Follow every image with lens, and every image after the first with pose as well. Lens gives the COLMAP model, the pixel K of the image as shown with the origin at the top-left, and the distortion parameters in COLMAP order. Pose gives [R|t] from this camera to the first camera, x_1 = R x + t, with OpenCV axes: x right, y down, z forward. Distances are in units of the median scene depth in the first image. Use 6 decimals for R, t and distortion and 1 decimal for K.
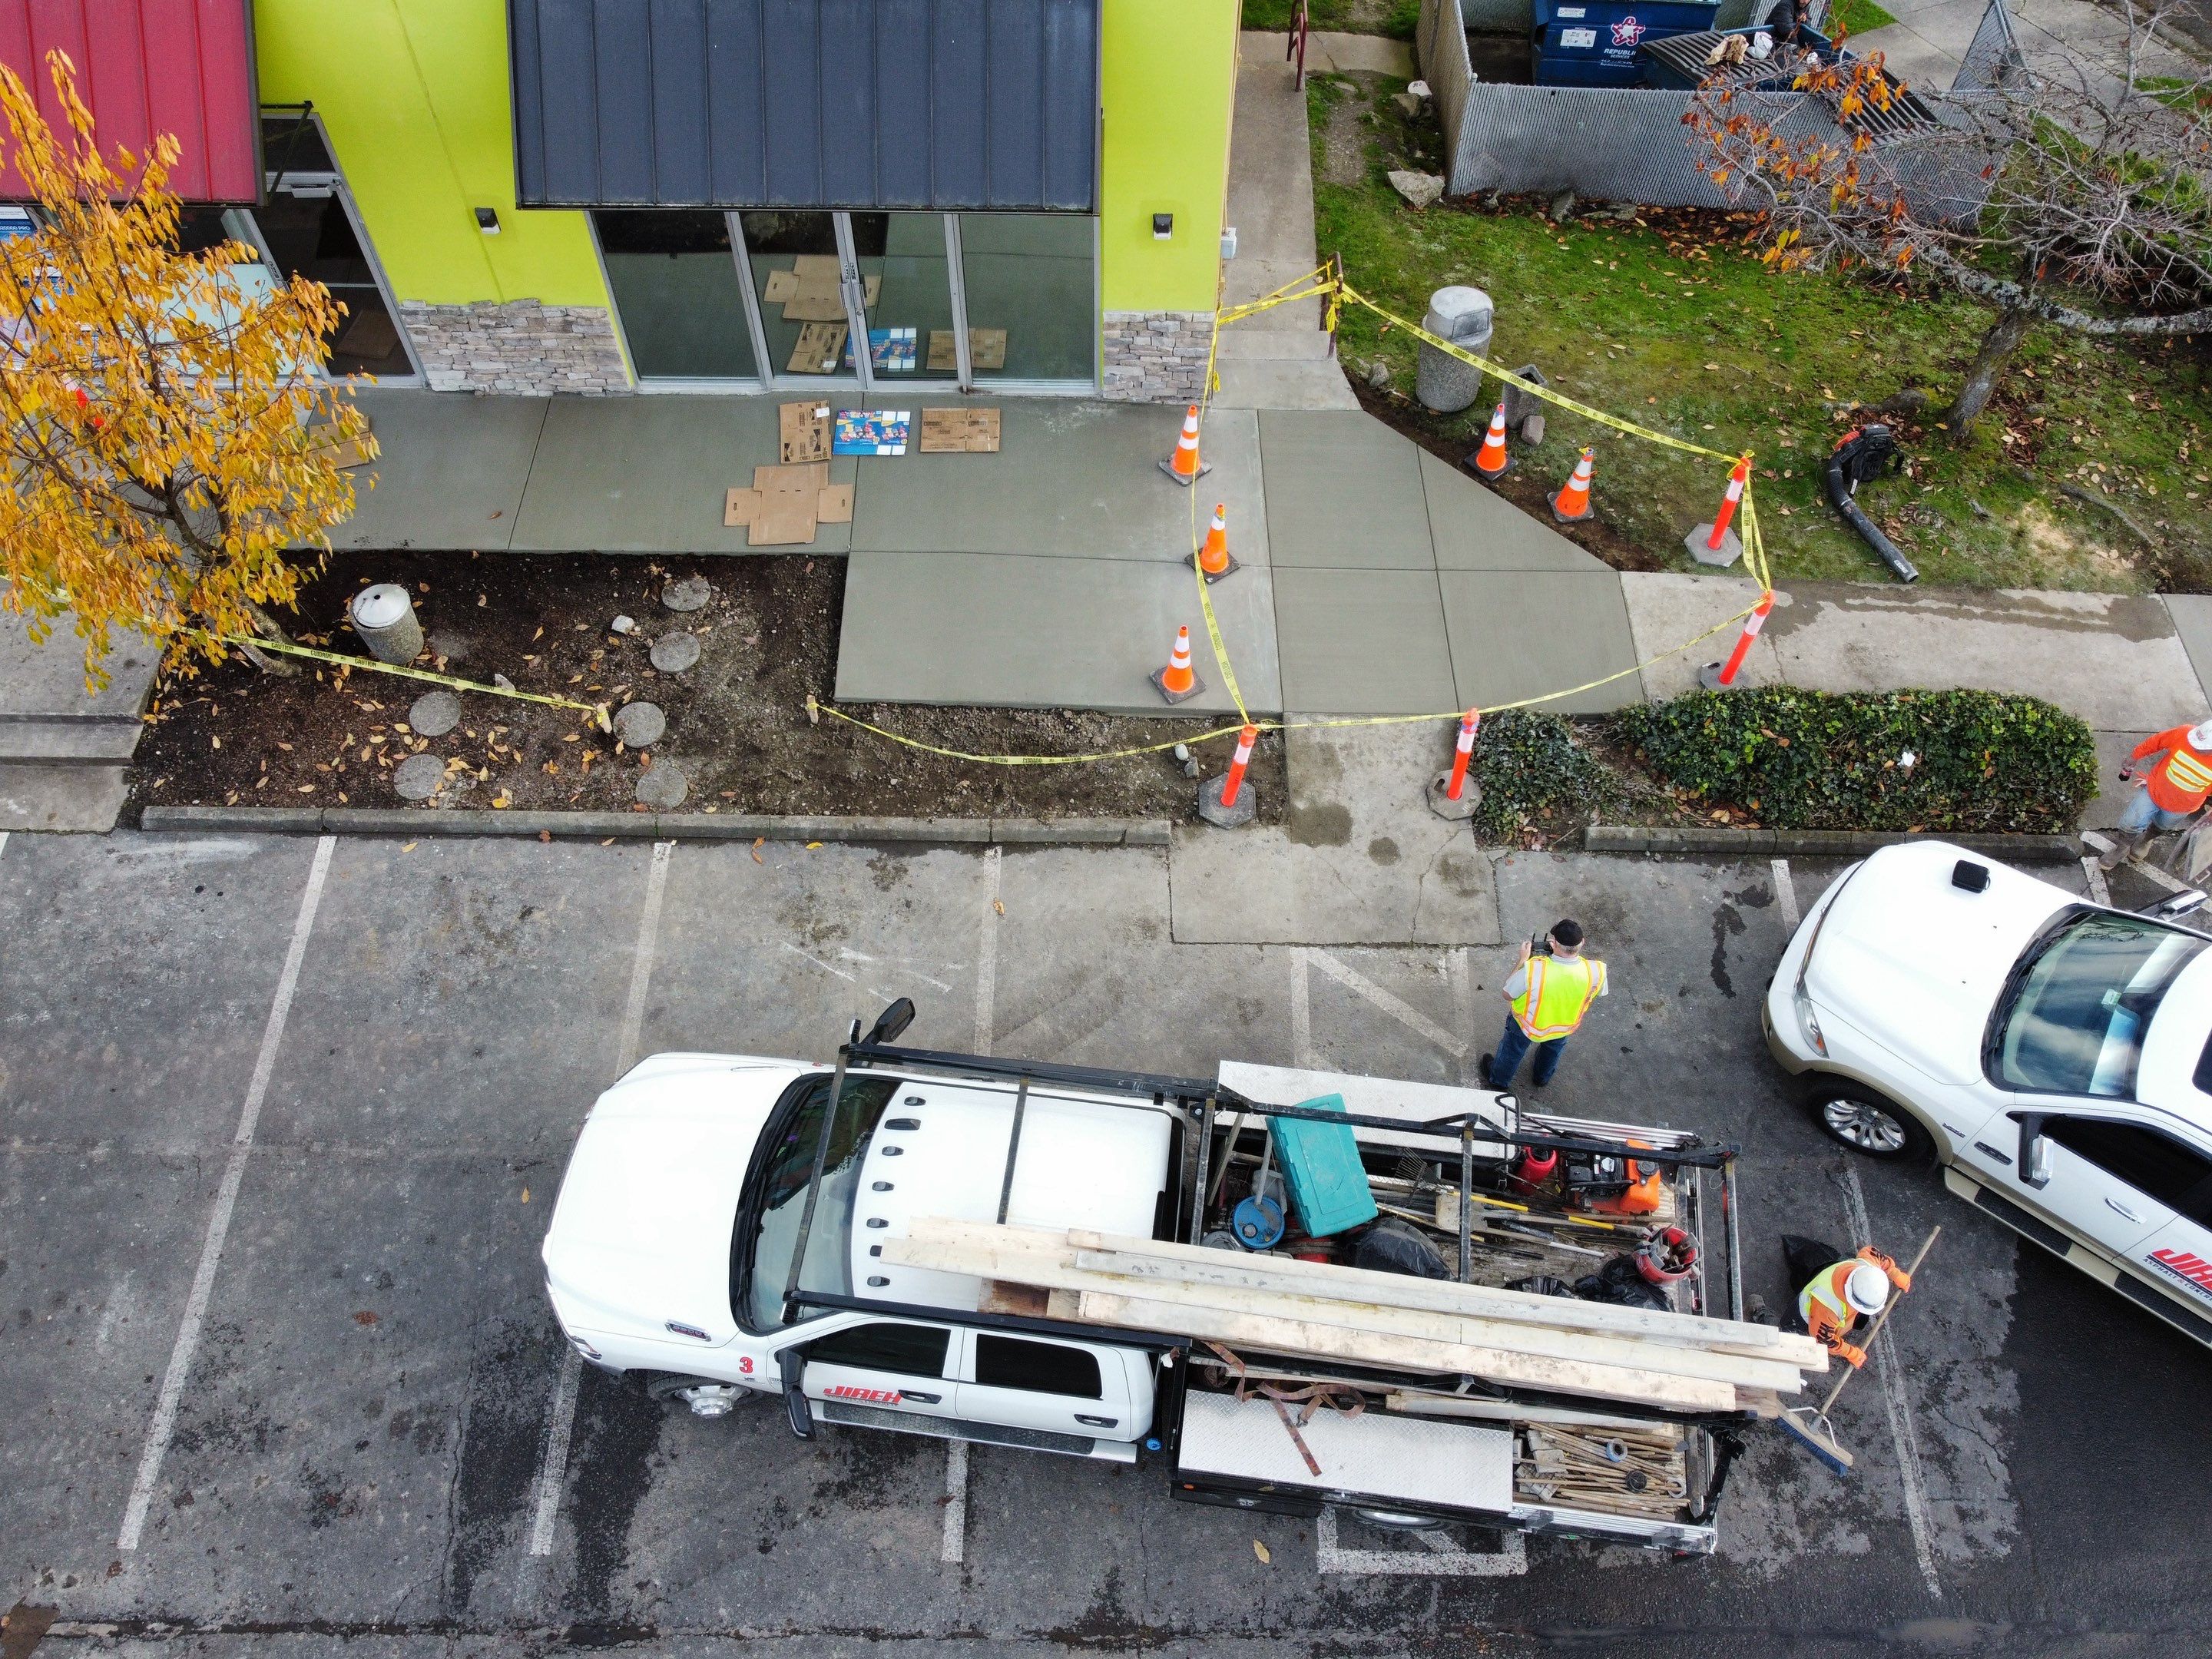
lens RADIAL K [[1624.8, 0, 1106.0], [0, 1624.8, 829.5], [0, 0, 1]] dist [0.001439, -0.013836]
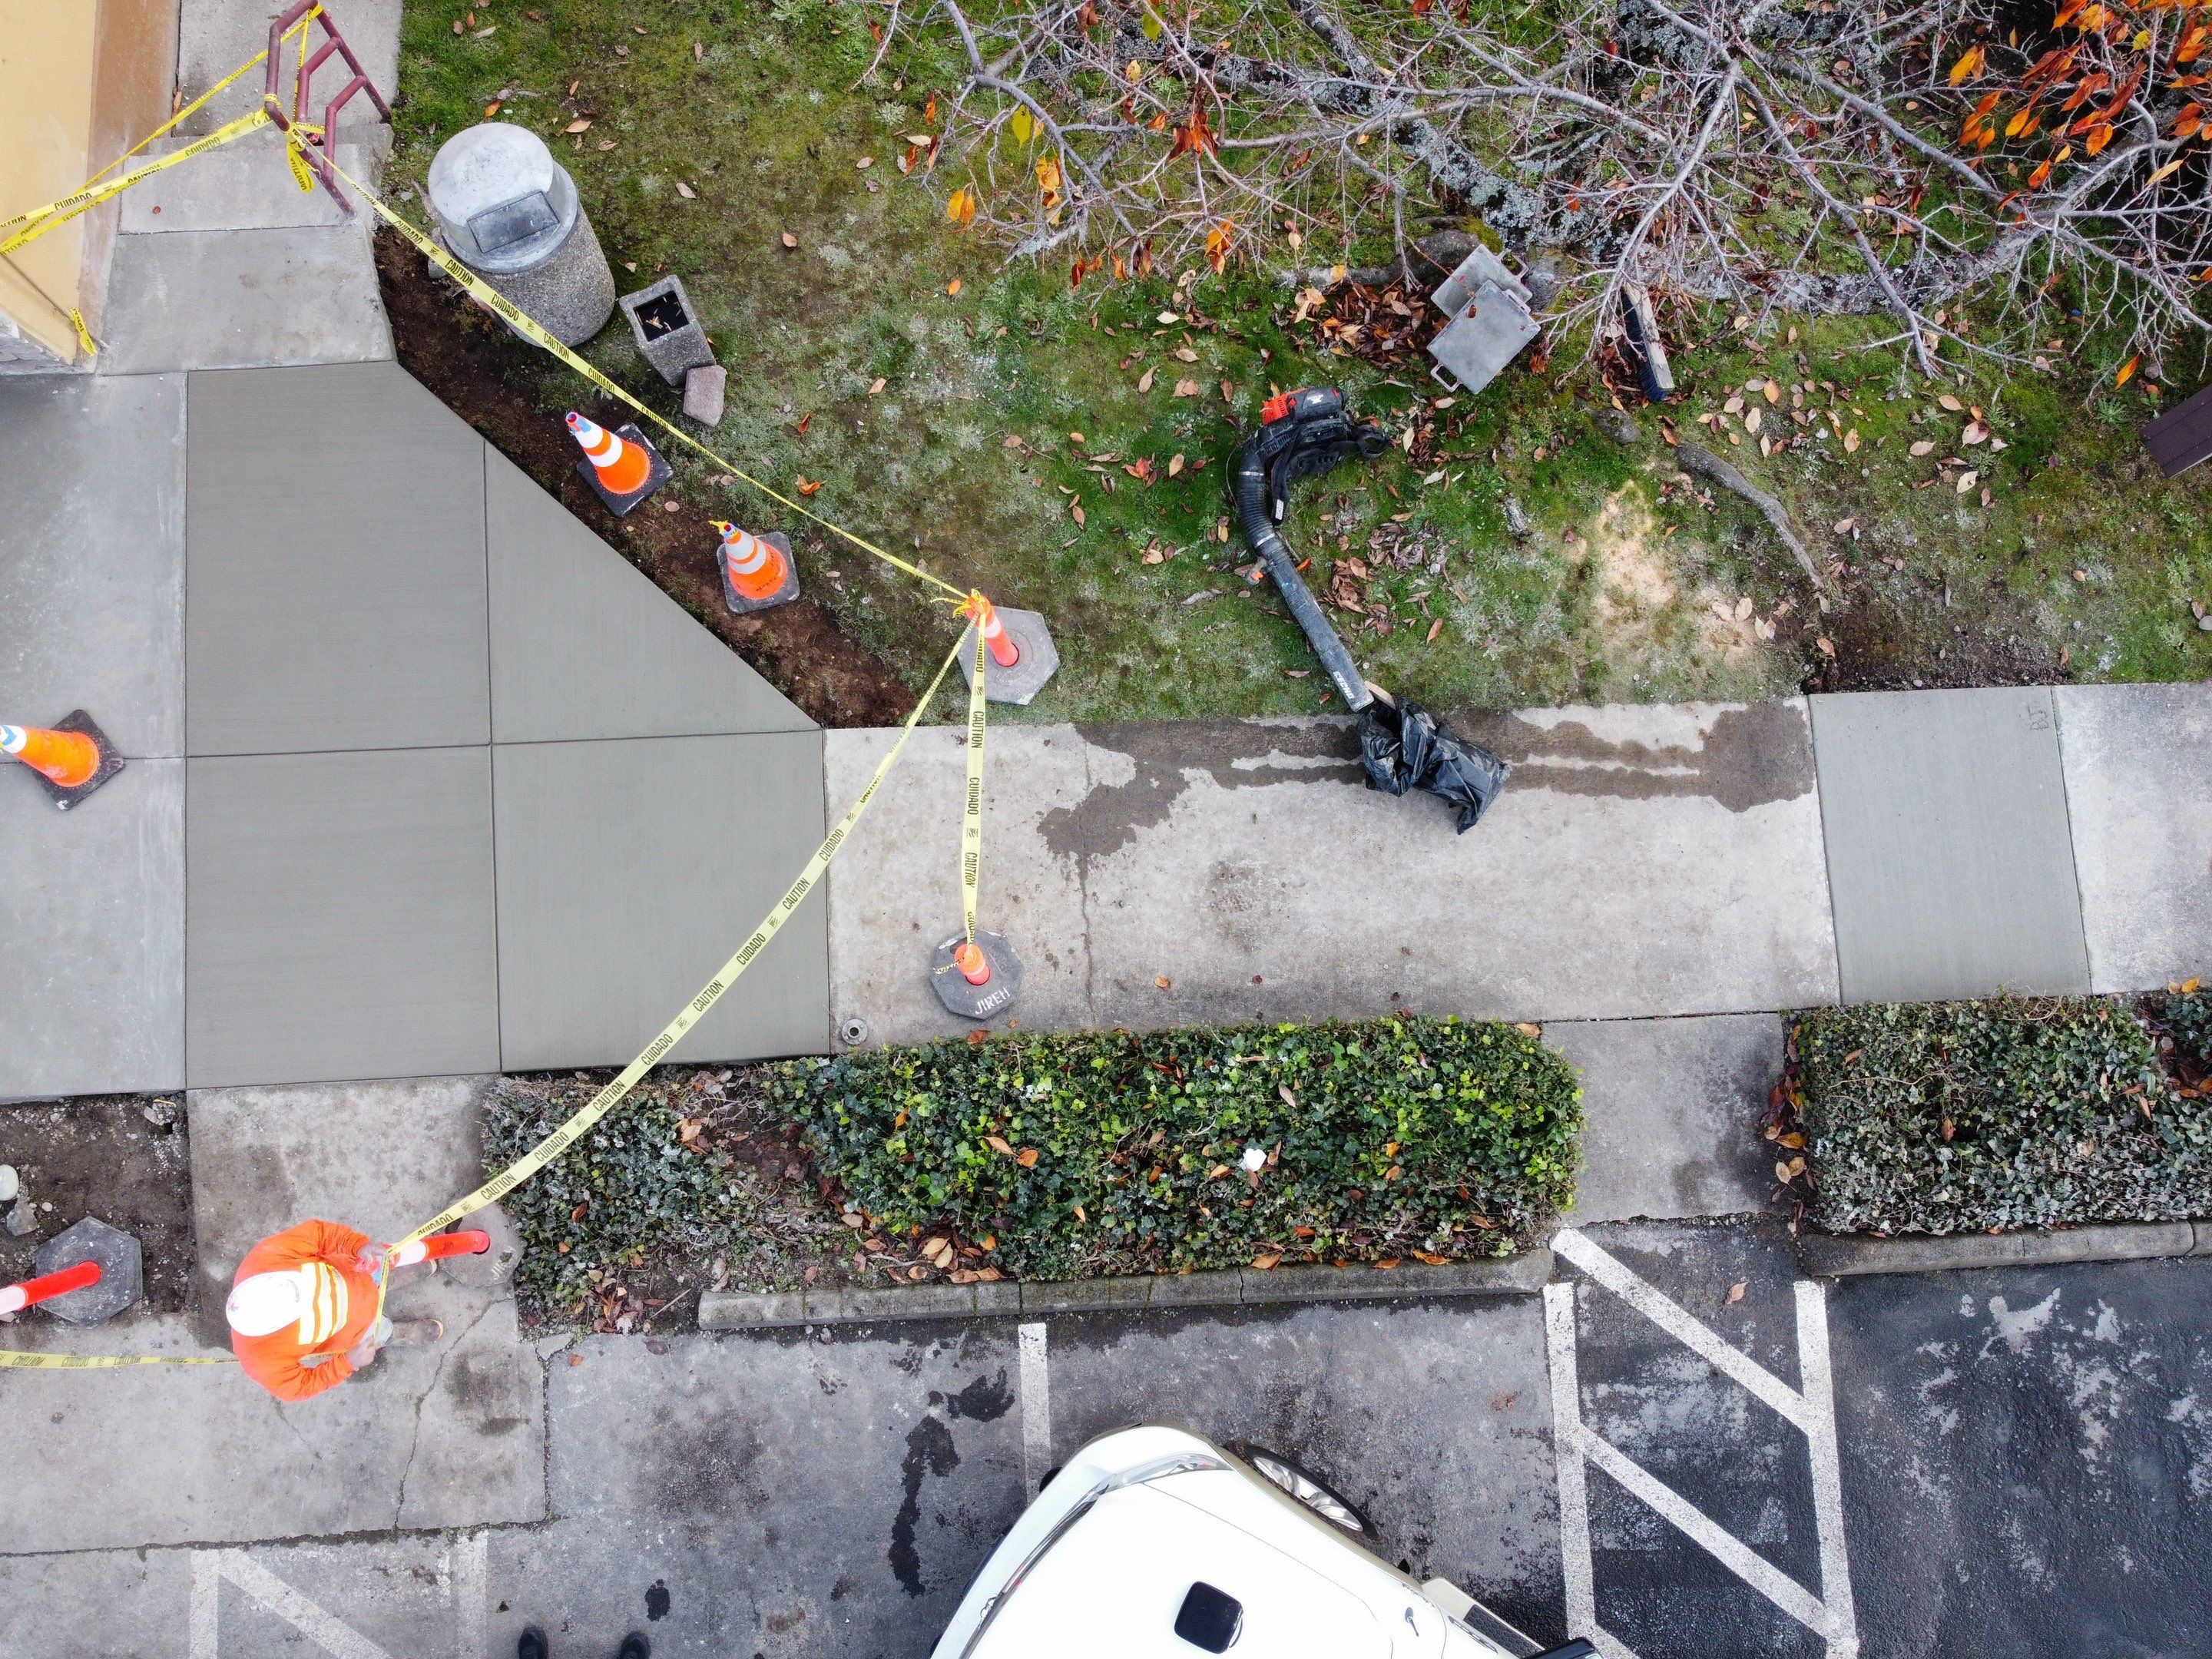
lens RADIAL K [[1624.8, 0, 1106.0], [0, 1624.8, 829.5], [0, 0, 1]] dist [0.001439, -0.013836]
pose [[0.997954, -0.061452, 0.017623, 0.406088], [0.048669, 0.909044, 0.413848, -0.356465], [-0.041452, -0.412144, 0.910175, 0.492649]]
